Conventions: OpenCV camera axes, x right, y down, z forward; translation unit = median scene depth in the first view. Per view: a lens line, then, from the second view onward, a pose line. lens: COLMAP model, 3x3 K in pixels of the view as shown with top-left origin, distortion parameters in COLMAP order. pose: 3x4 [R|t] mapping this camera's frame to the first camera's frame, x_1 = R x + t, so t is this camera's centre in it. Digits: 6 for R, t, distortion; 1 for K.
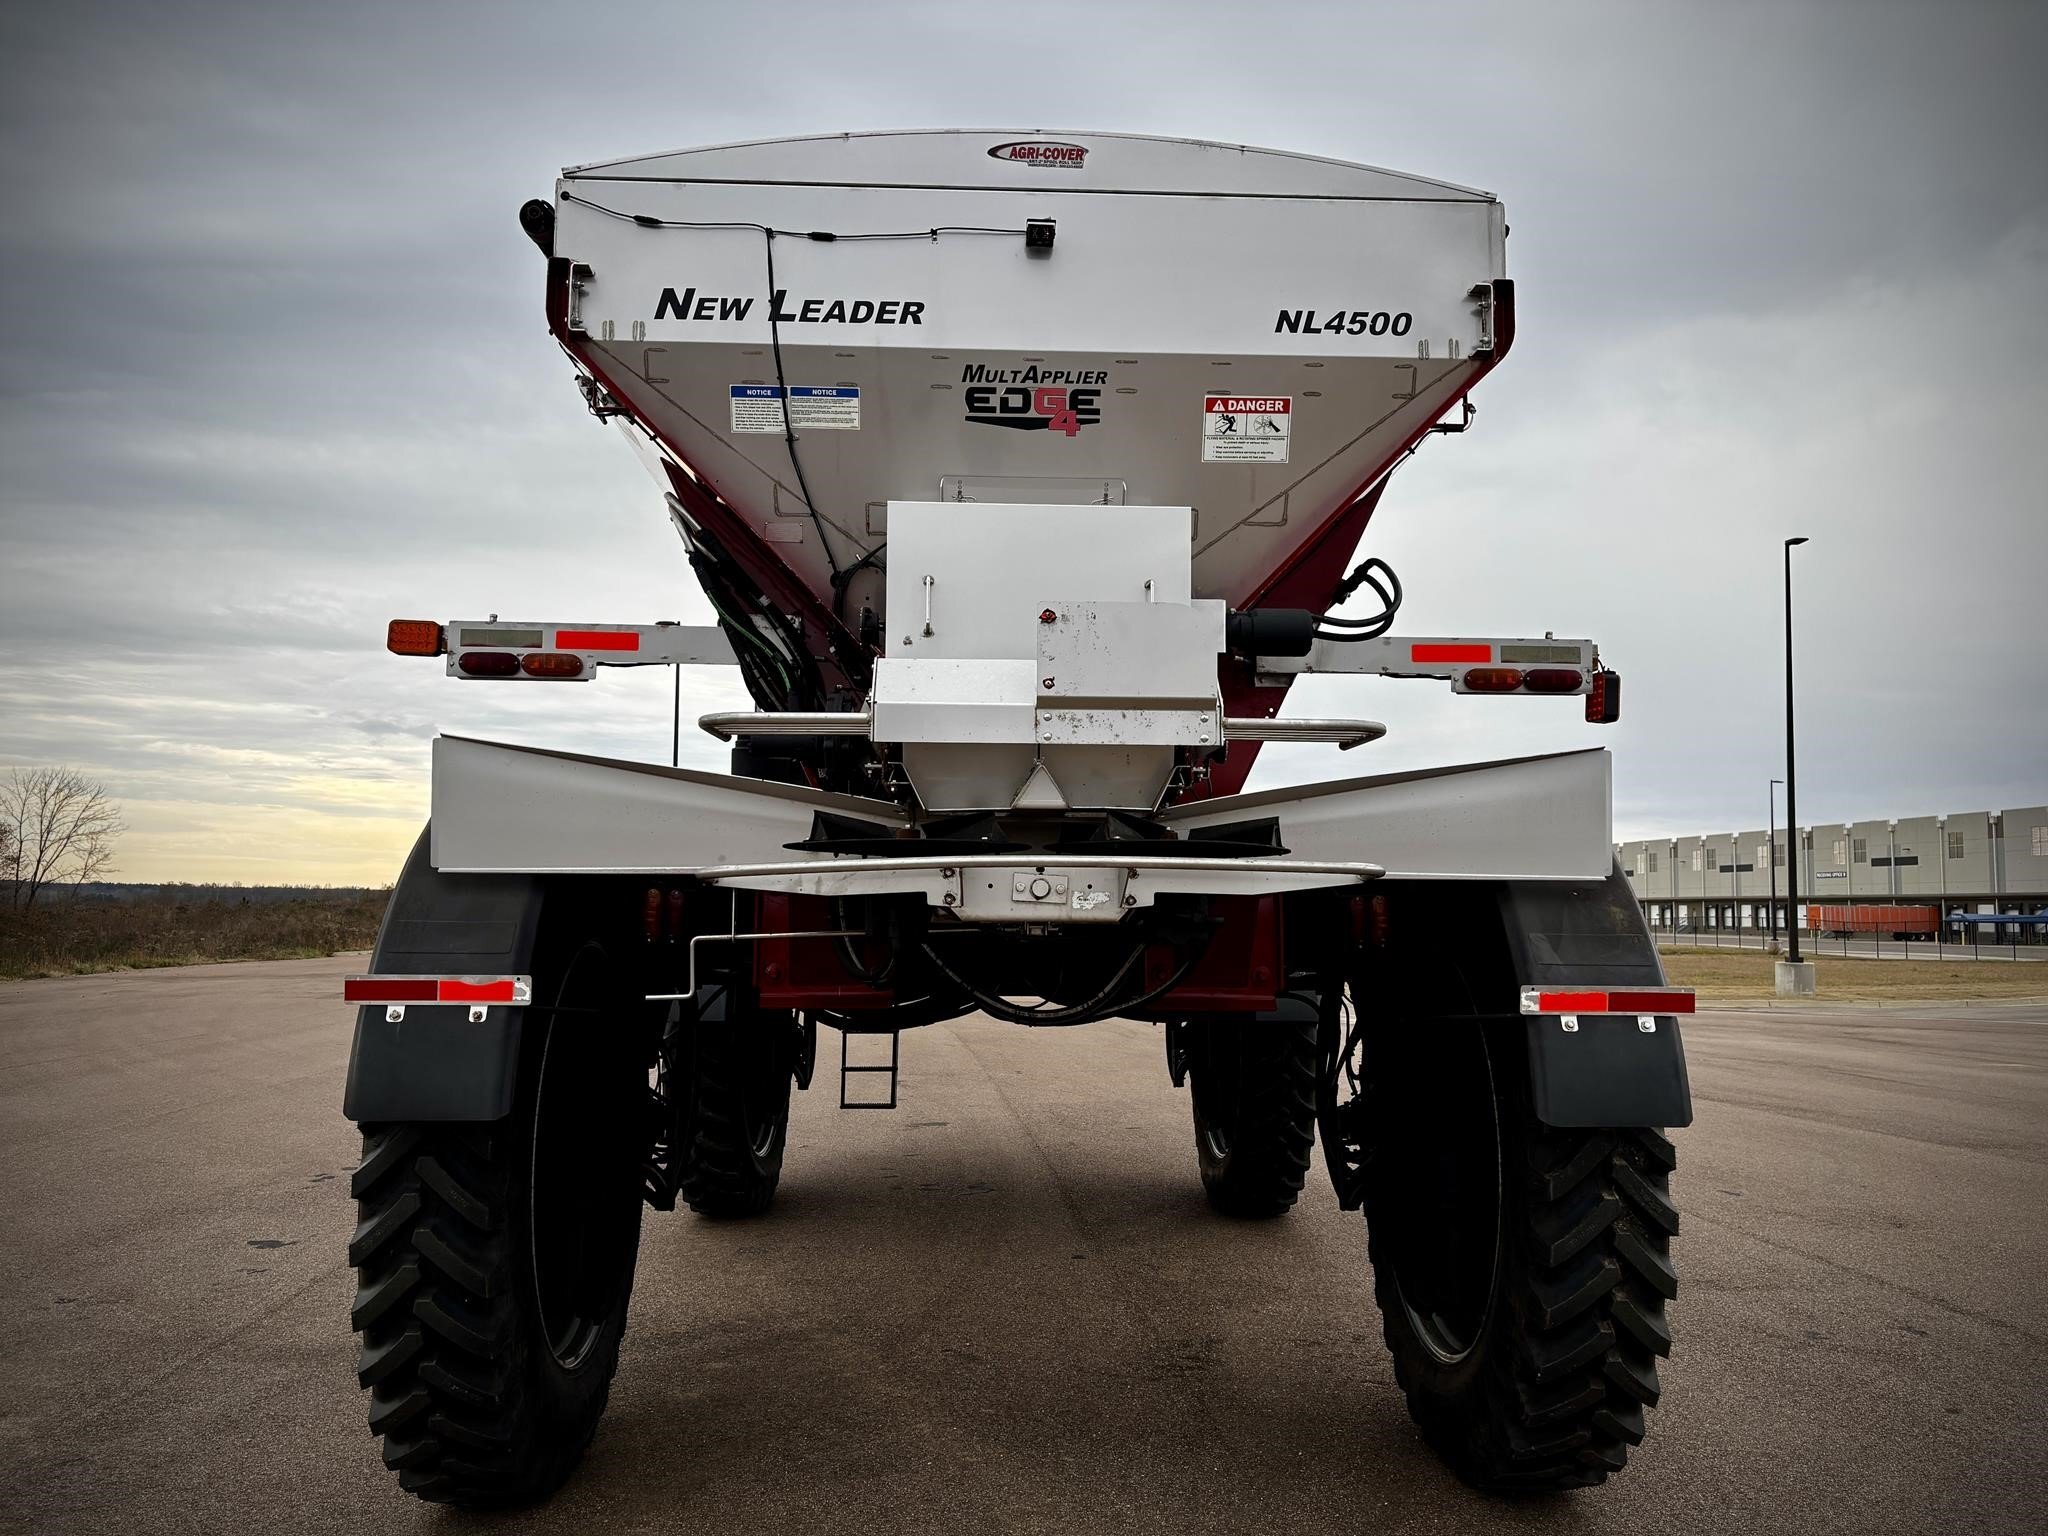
lens RADIAL K [[1508.0, 0, 1024.0], [0, 1508.0, 768.0], [0, 0, 1]] dist [0.108619, -0.236752]
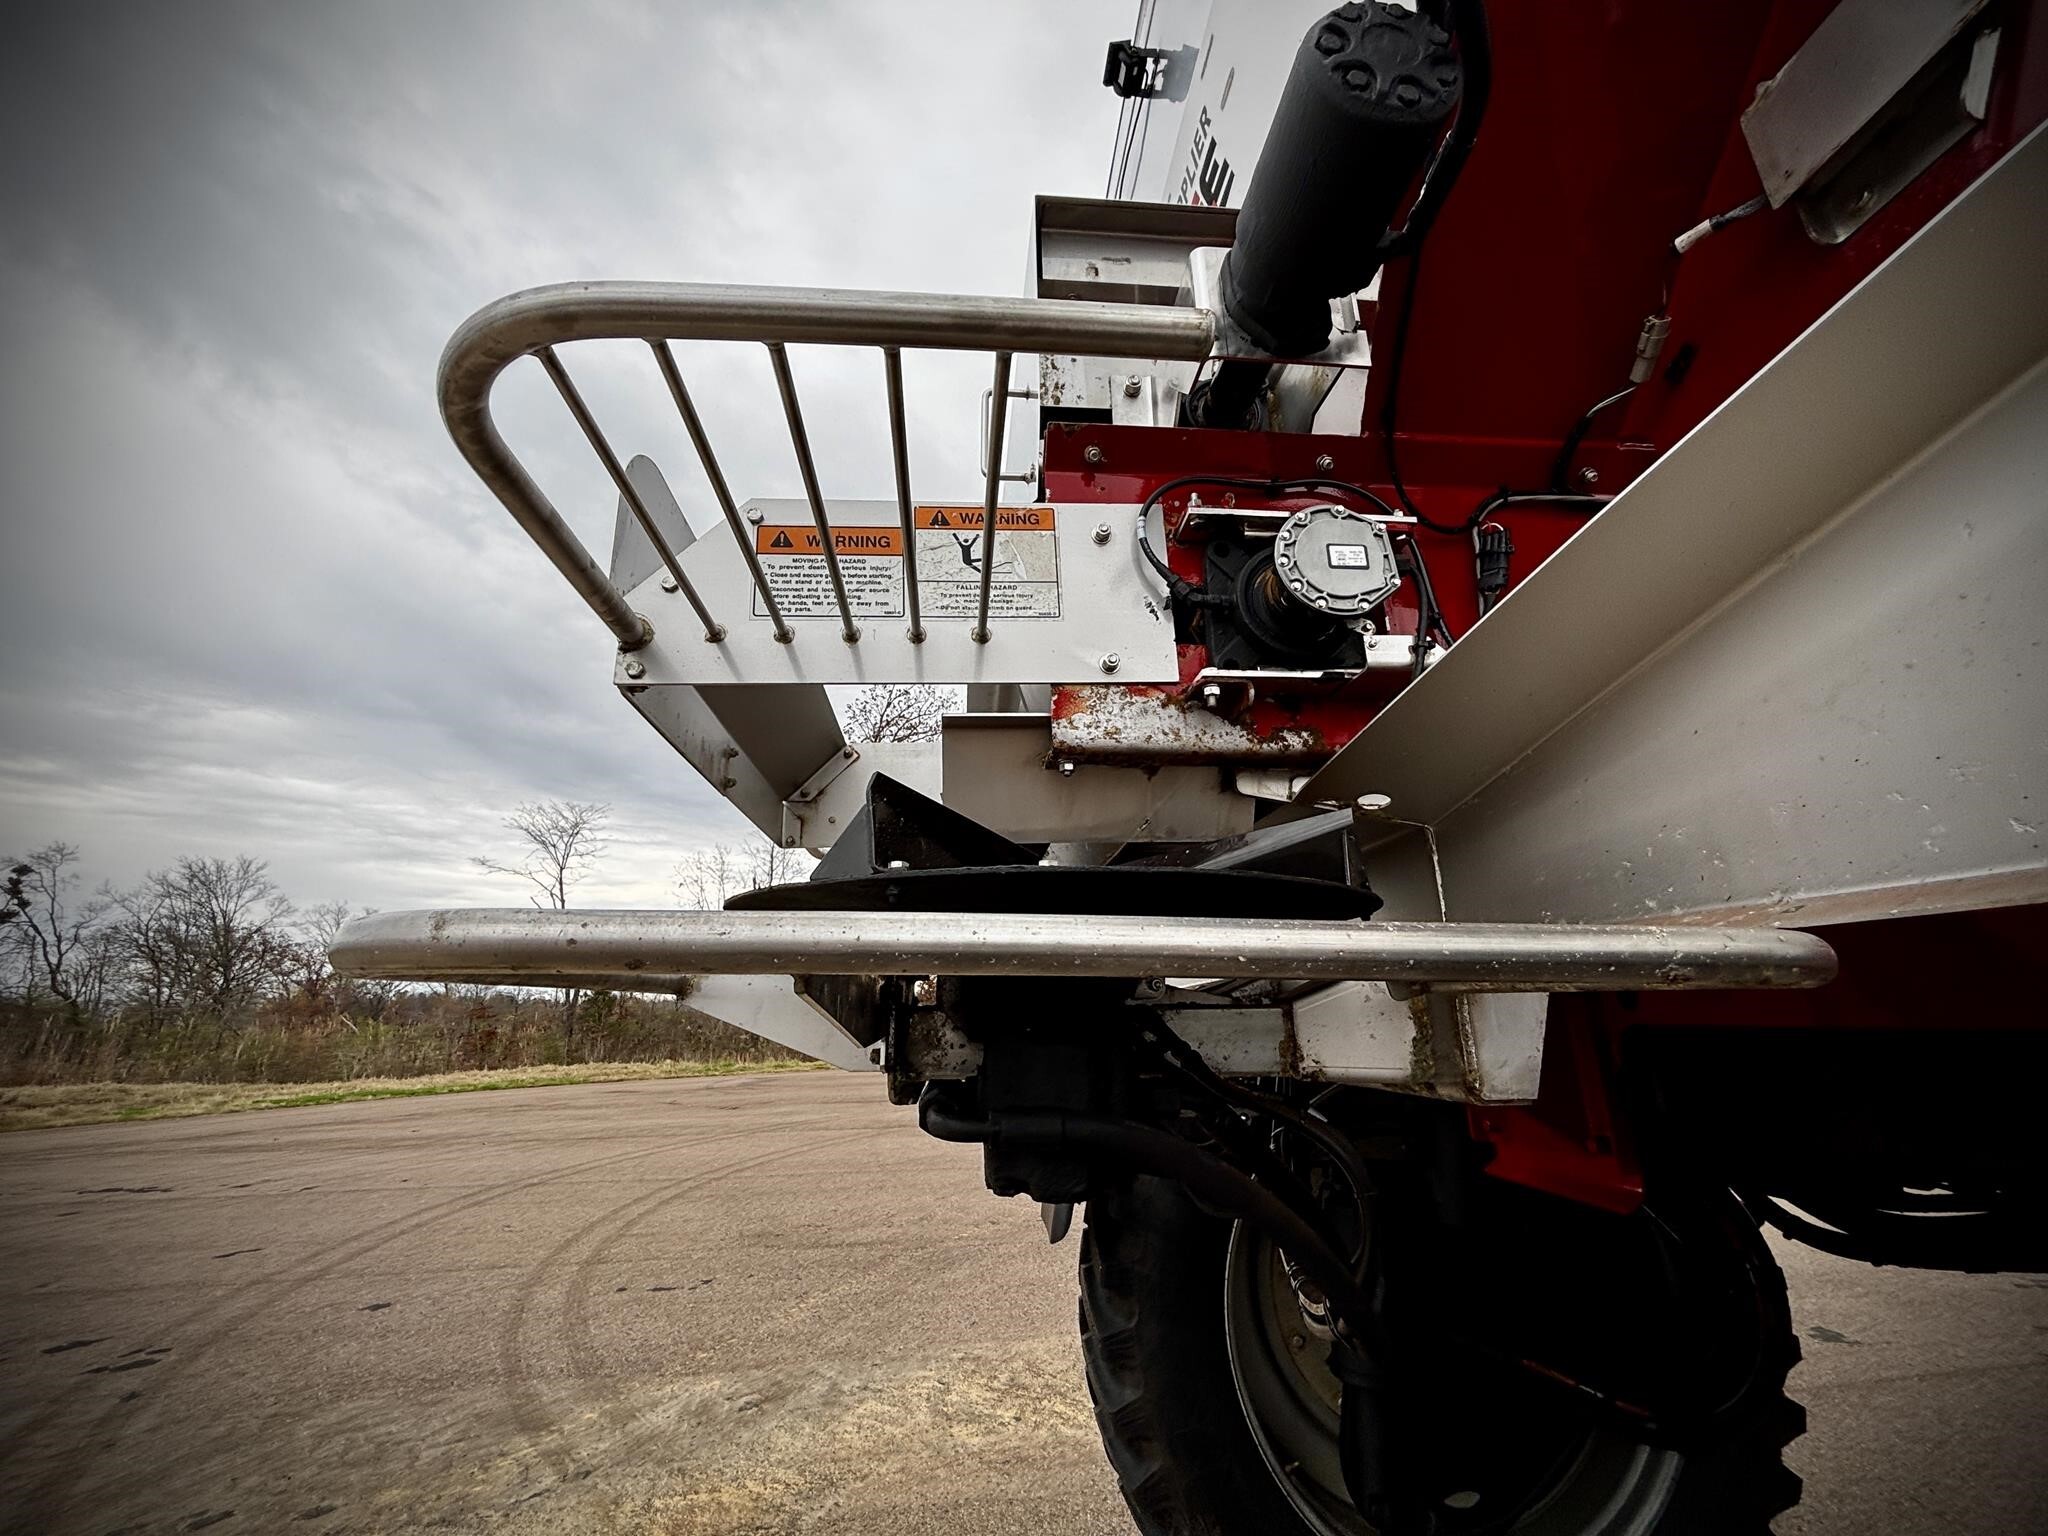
lens RADIAL K [[832.6, 0, 1013.5], [0, 832.6, 763.7], [0, 0, 1]] dist [-0.004432, -0.000246]
pose [[0.032888, -0.300891, -0.953091, 0.289632], [0.106216, 0.949259, -0.296016, 0.072682], [0.993799, -0.091498, 0.063179, 0.877161]]
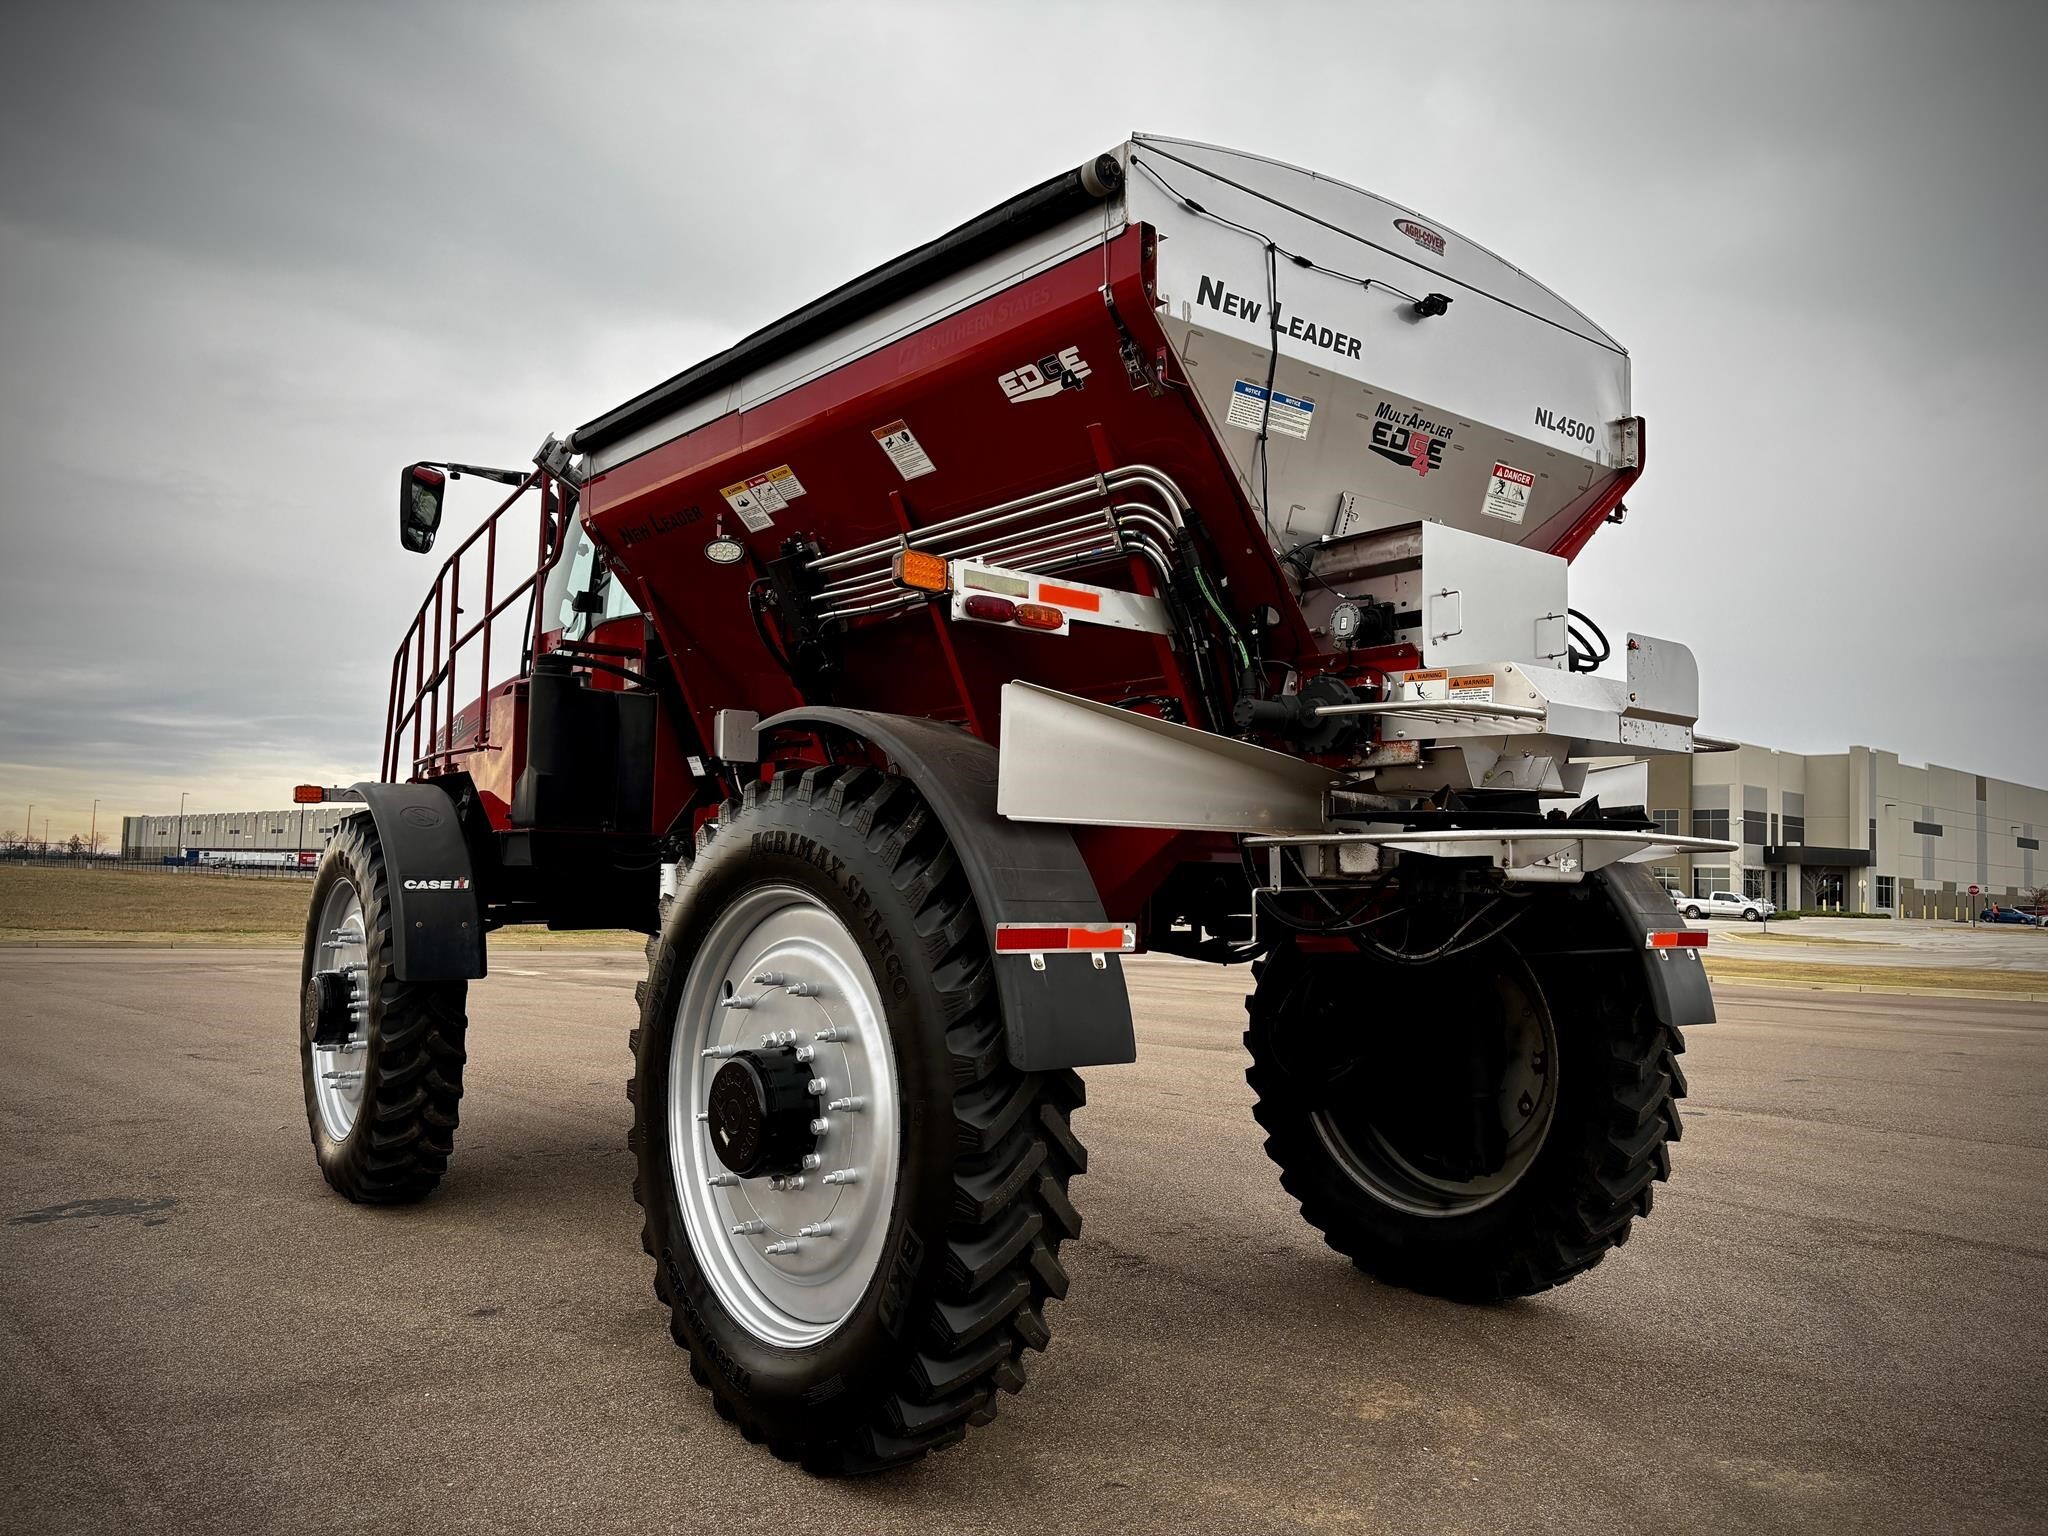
lens RADIAL K [[1564.4, 0, 1024.0], [0, 1564.4, 768.0], [0, 0, 1]] dist [0.031792, -0.000332]
pose [[0.794358, 0.056146, 0.604850, -0.969106], [-0.079287, 0.996784, 0.011600, 0.022552], [-0.602254, -0.057171, 0.796255, 0.187987]]
